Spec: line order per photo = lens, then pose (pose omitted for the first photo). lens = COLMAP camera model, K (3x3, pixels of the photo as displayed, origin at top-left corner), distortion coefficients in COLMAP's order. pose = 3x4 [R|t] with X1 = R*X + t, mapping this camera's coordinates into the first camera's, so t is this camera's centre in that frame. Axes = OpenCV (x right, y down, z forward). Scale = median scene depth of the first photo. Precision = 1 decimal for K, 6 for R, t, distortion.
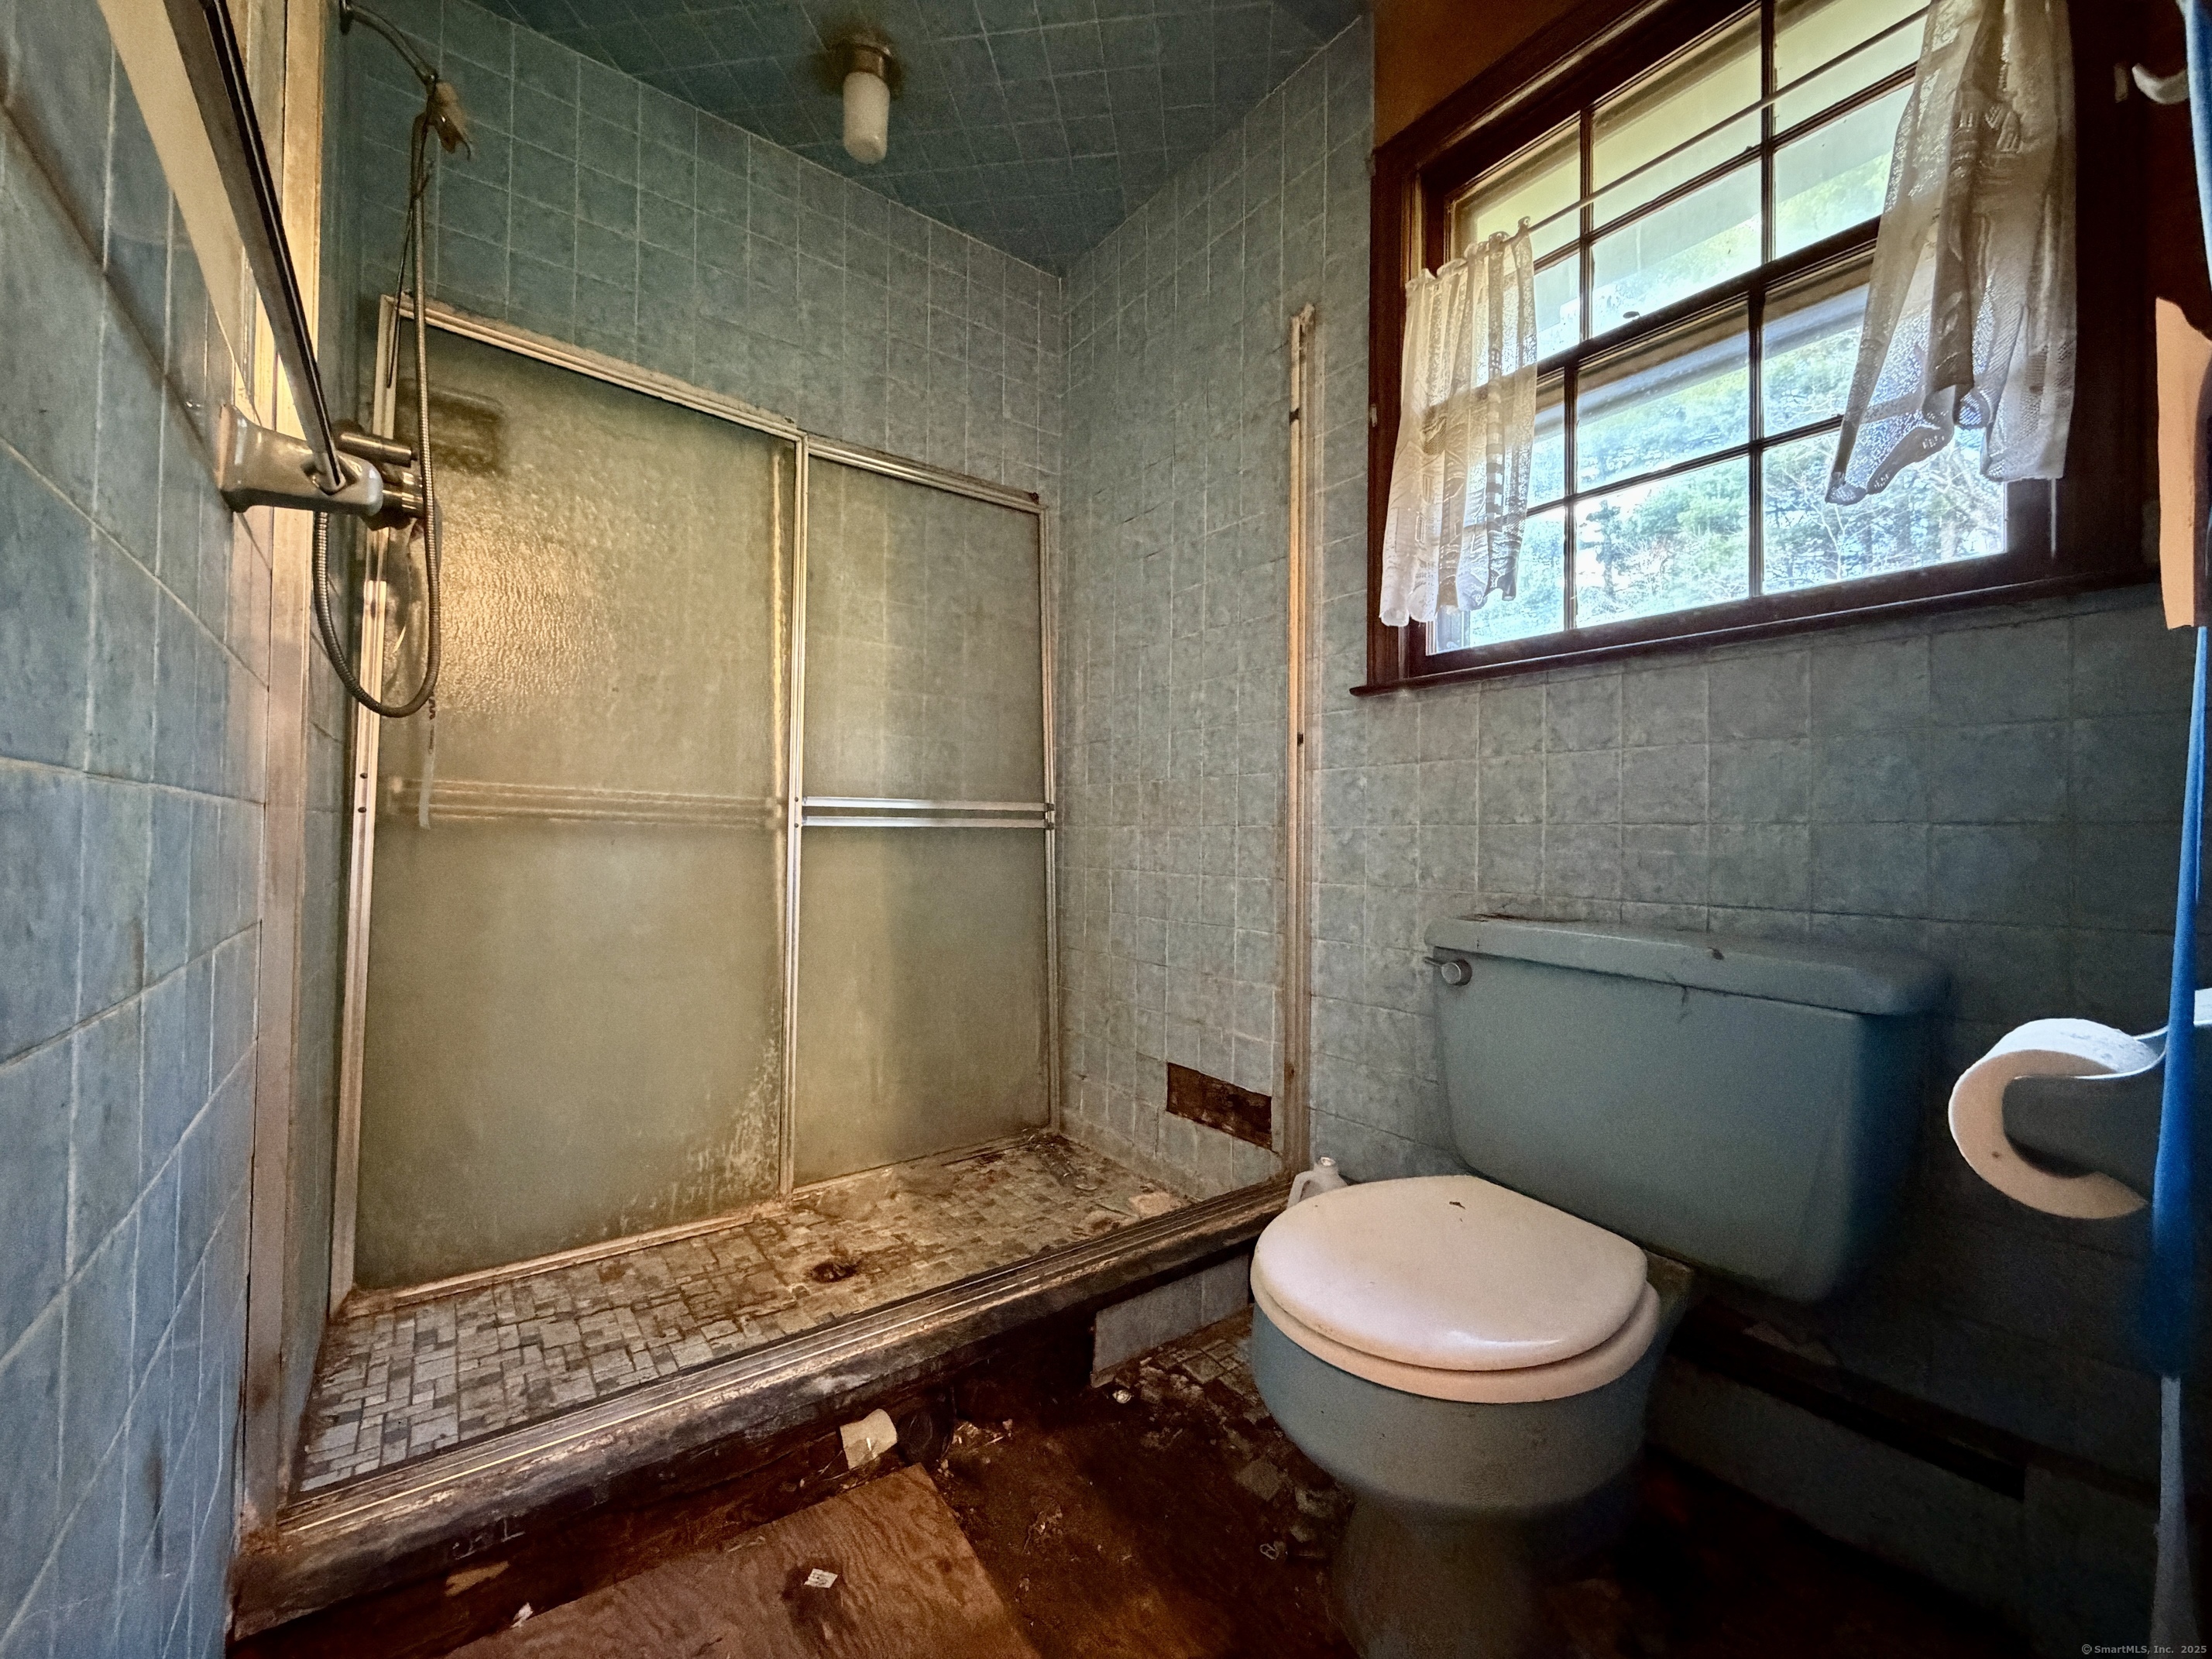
lens RADIAL K [[883.0, 0, 1109.9], [0, 883.0, 832.9], [0, 0, 1]] dist [0.000643, 0.000047]
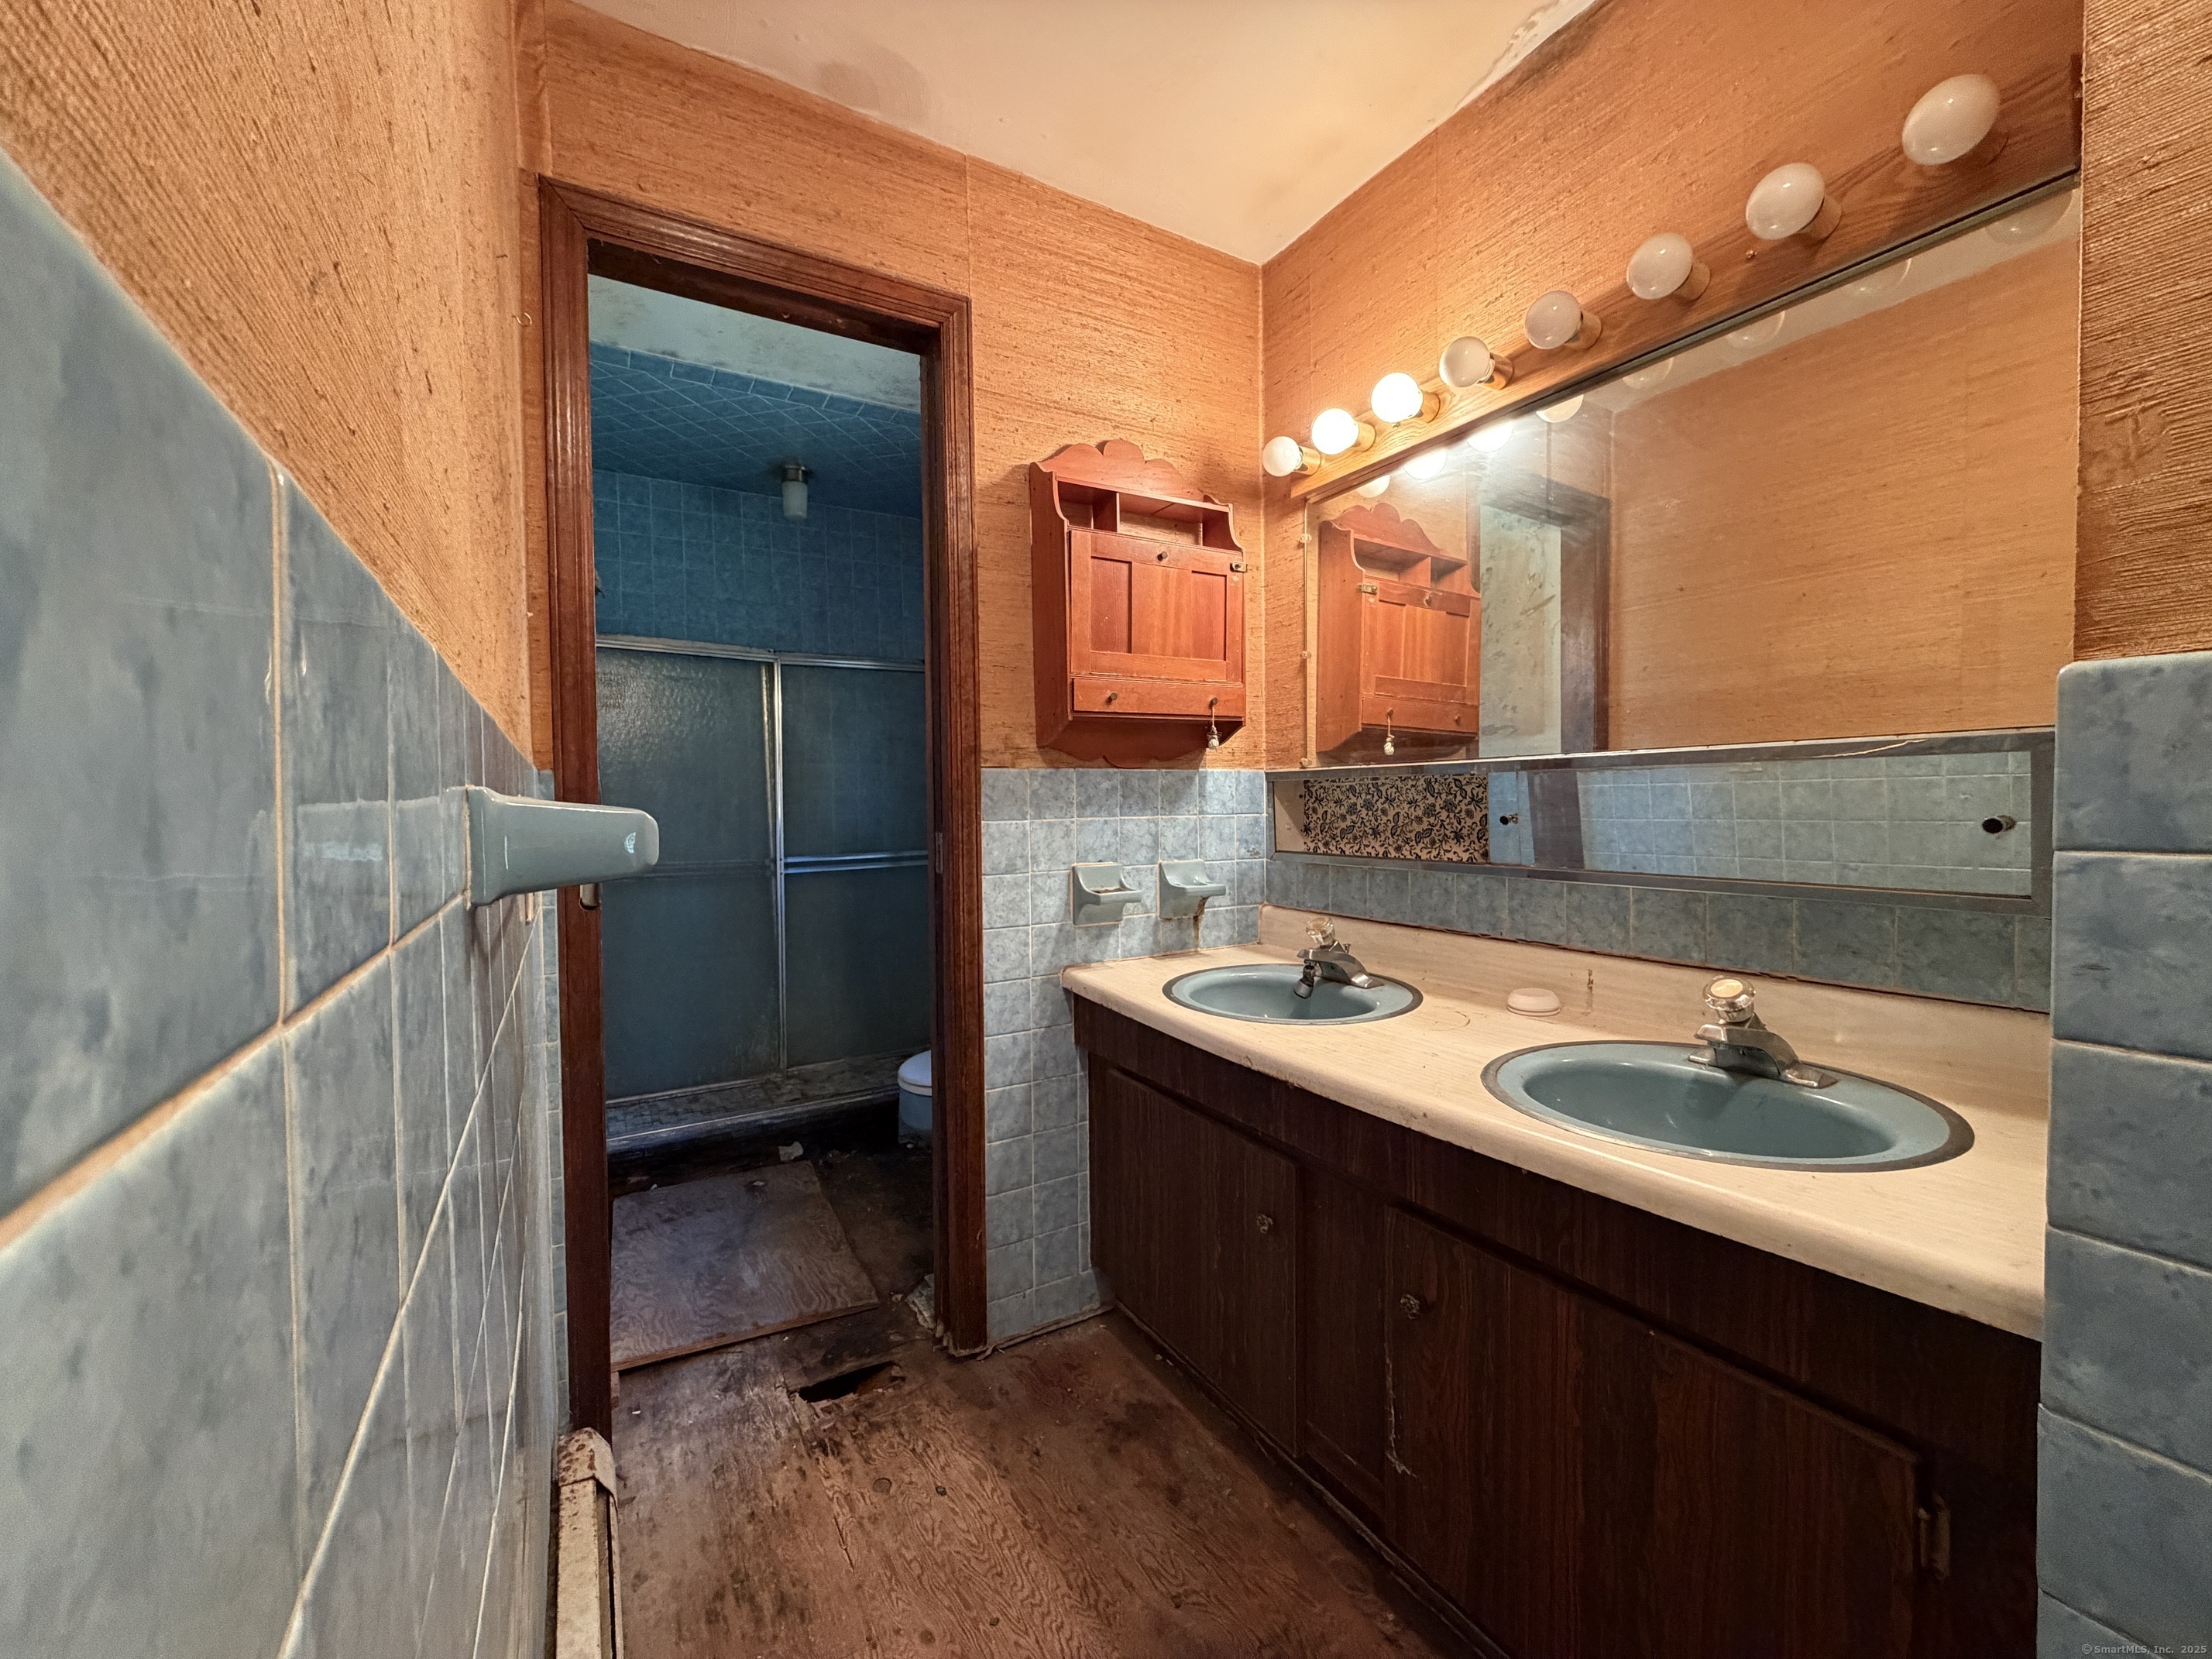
lens RADIAL K [[883.0, 0, 1109.8], [0, 883.0, 831.7], [0, 0, 1]] dist [0.000643, 0.000047]
pose [[0.994127, -0.023763, -0.105582, 0.556785], [0.028061, 0.998829, 0.039409, -0.158017], [0.104522, -0.042140, 0.993629, -0.806880]]
